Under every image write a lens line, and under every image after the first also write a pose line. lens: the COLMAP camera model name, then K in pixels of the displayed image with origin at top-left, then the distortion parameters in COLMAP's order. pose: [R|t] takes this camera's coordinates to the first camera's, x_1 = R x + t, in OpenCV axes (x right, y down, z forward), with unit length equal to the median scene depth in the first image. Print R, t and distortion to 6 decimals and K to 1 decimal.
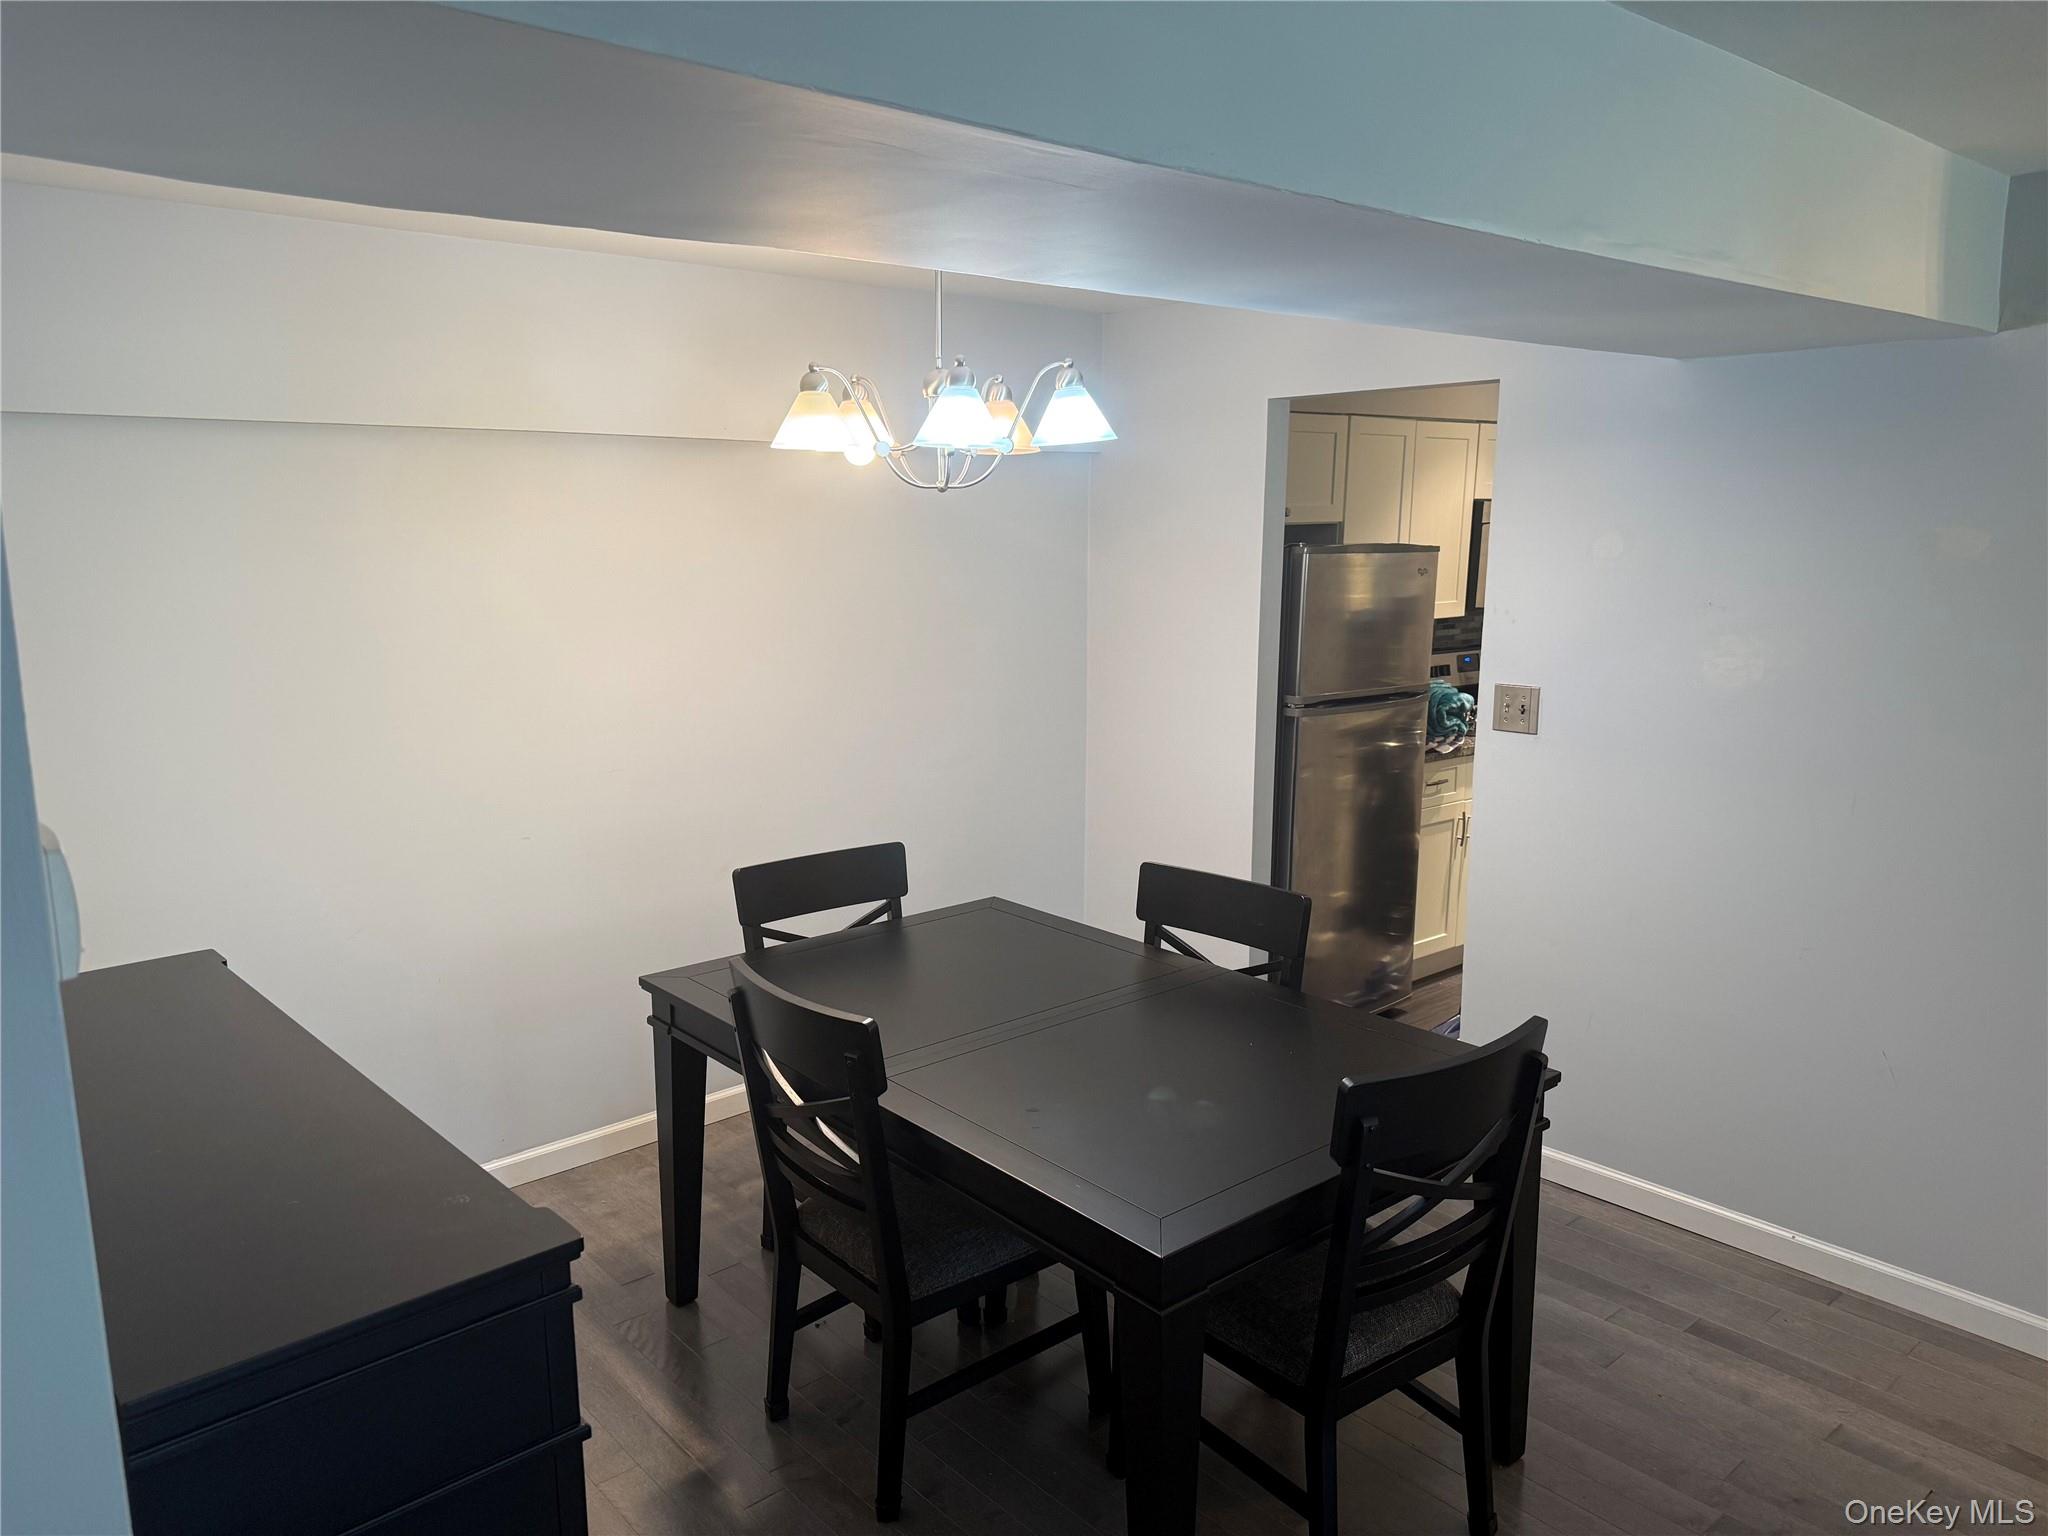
lens RADIAL K [[1431.1, 0, 989.5], [0, 1431.1, 780.4], [0, 0, 1]] dist [0.054676, -0.076296]
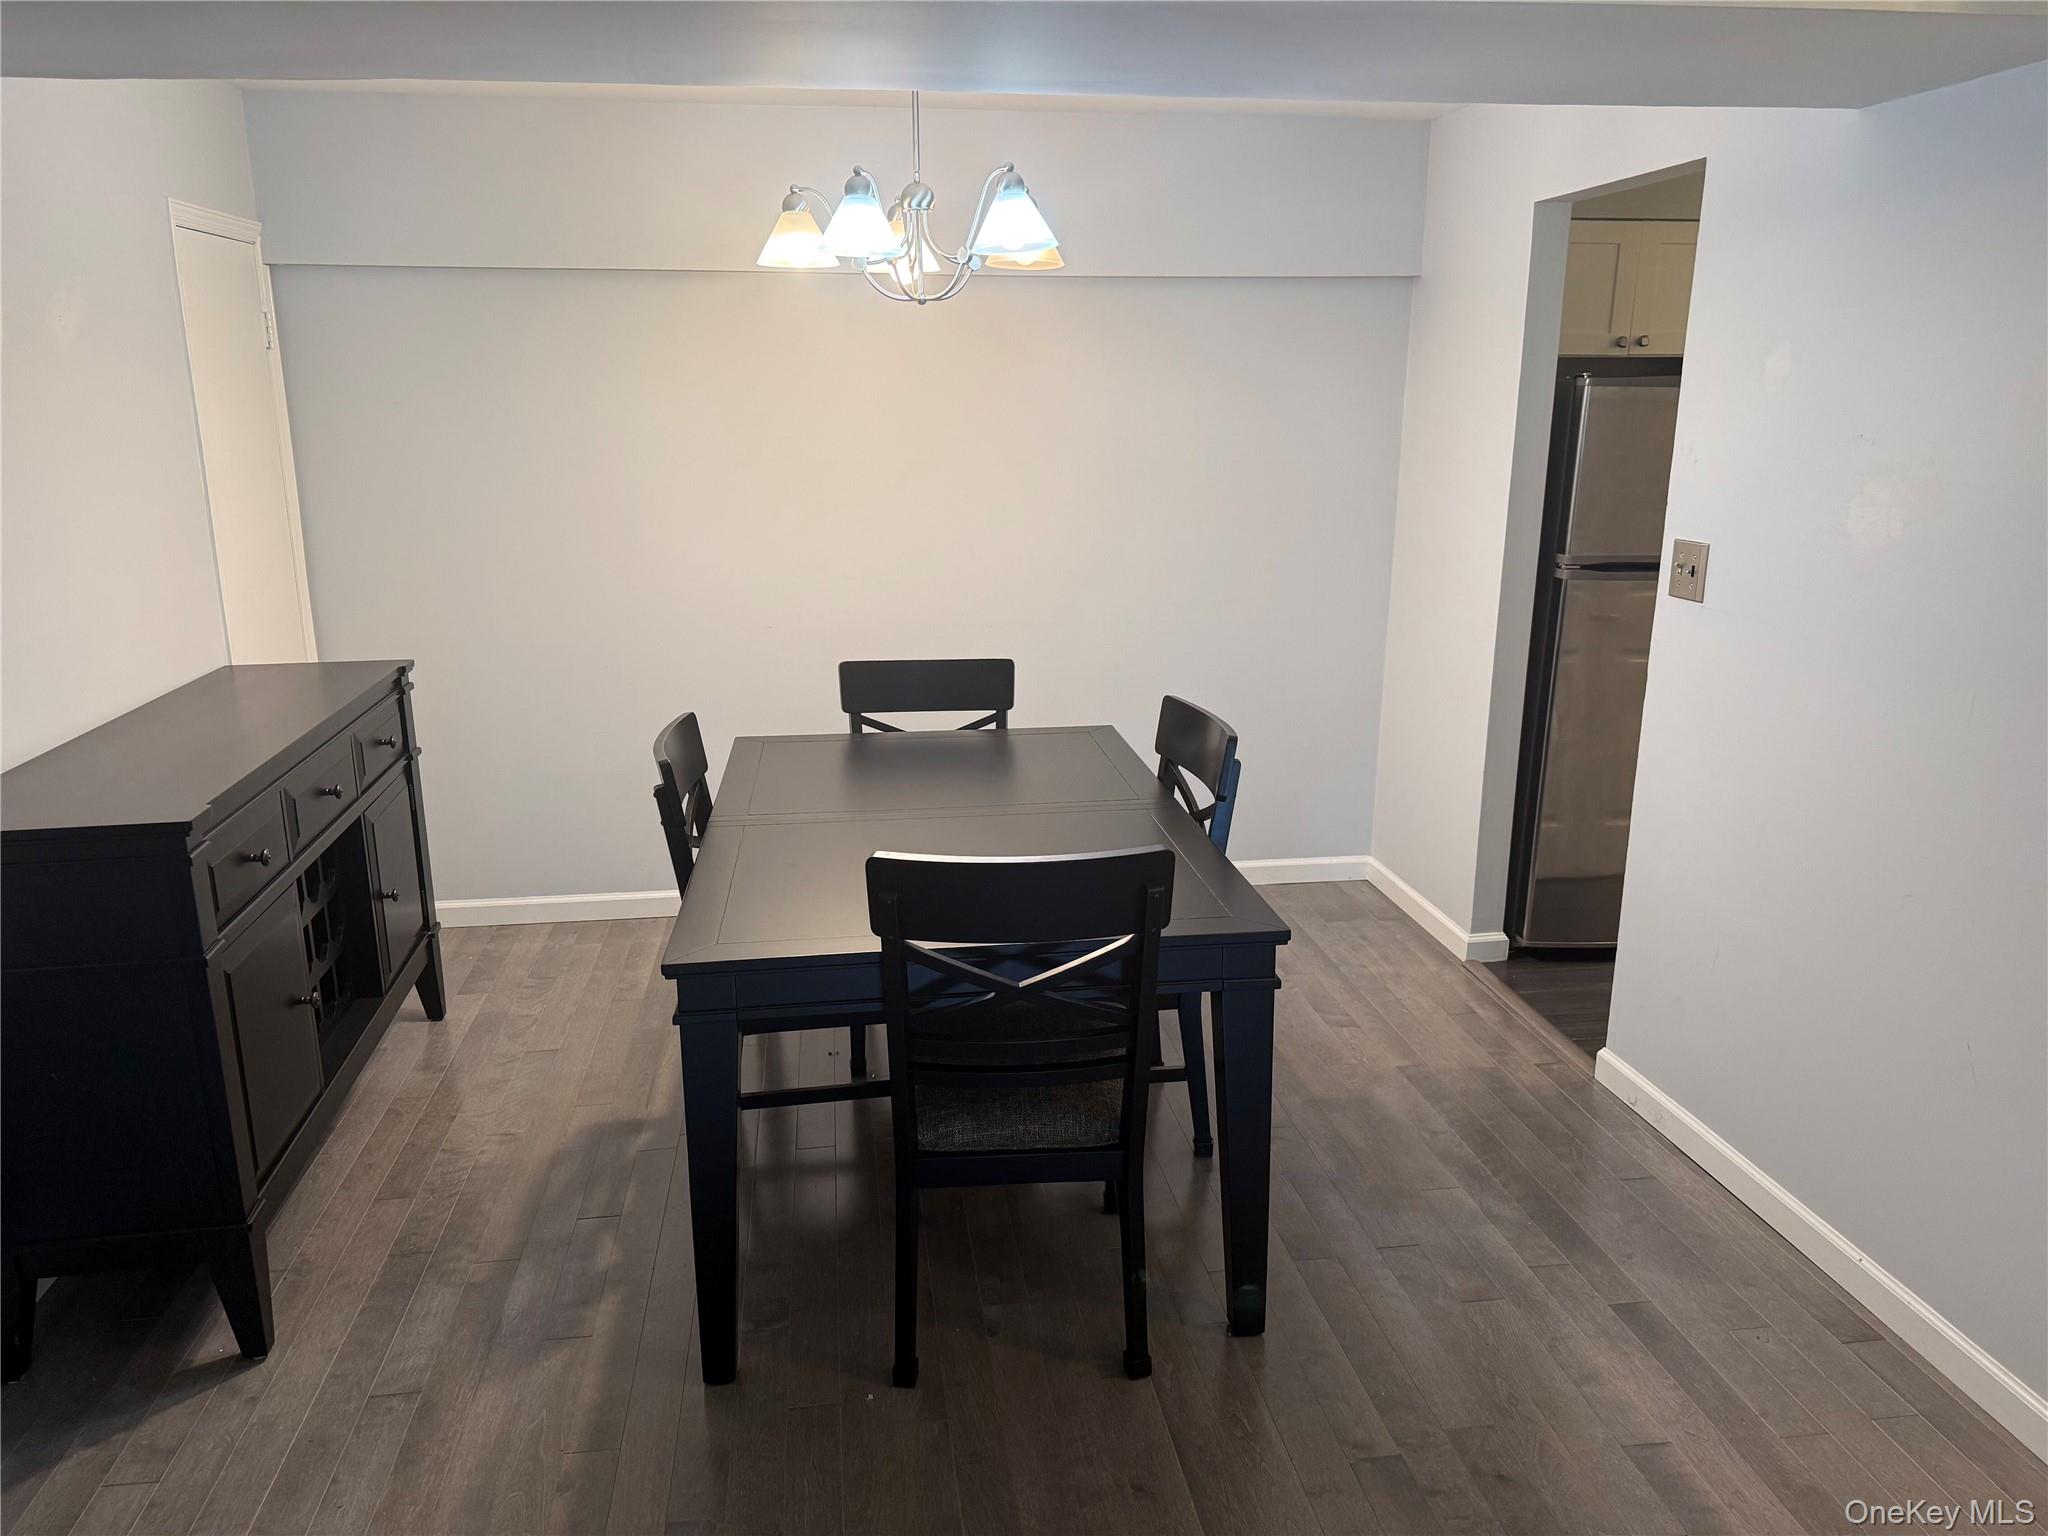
lens RADIAL K [[1431.1, 0, 989.5], [0, 1431.1, 780.4], [0, 0, 1]] dist [0.054676, -0.076296]
pose [[0.847367, 0.142078, -0.511647, 0.619683], [-0.099753, 0.988978, 0.109420, 0.024483], [0.521554, -0.041681, 0.852200, 0.115978]]
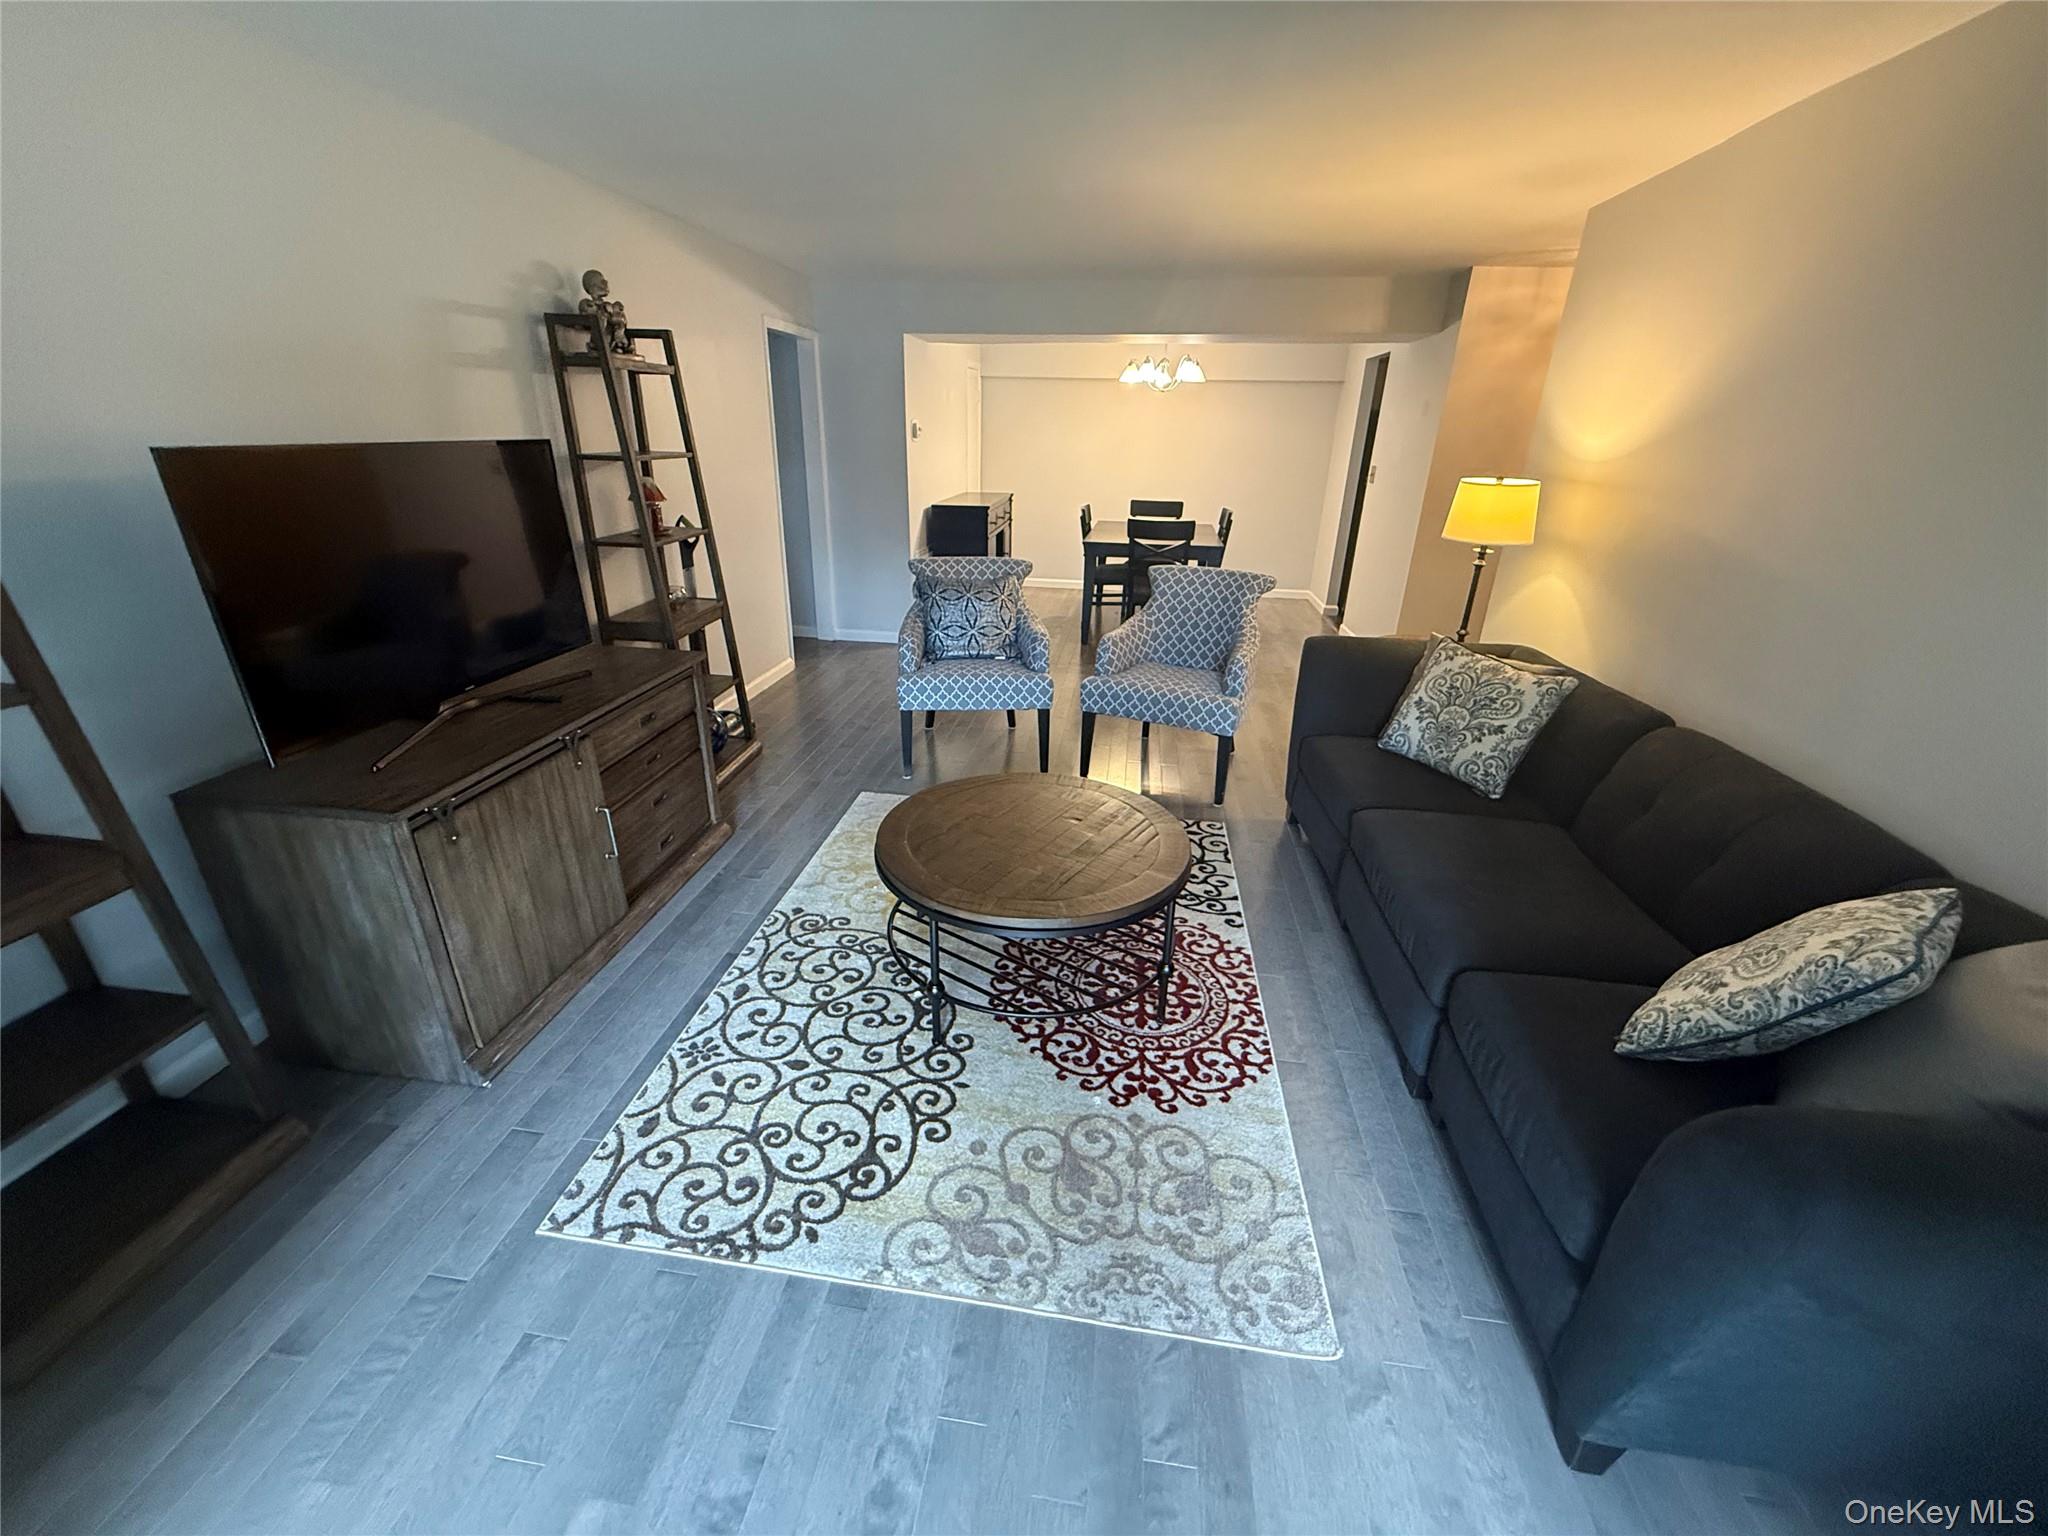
lens RADIAL K [[814.7, 0, 1018.2], [0, 814.7, 765.9], [0, 0, 1]] dist [-0.000742, 0.000038]
pose [[0.671715, 0.303317, -0.675868, 1.537524], [-0.156858, 0.949885, 0.270397, 0.230235], [0.724013, -0.075614, 0.685630, -0.886203]]
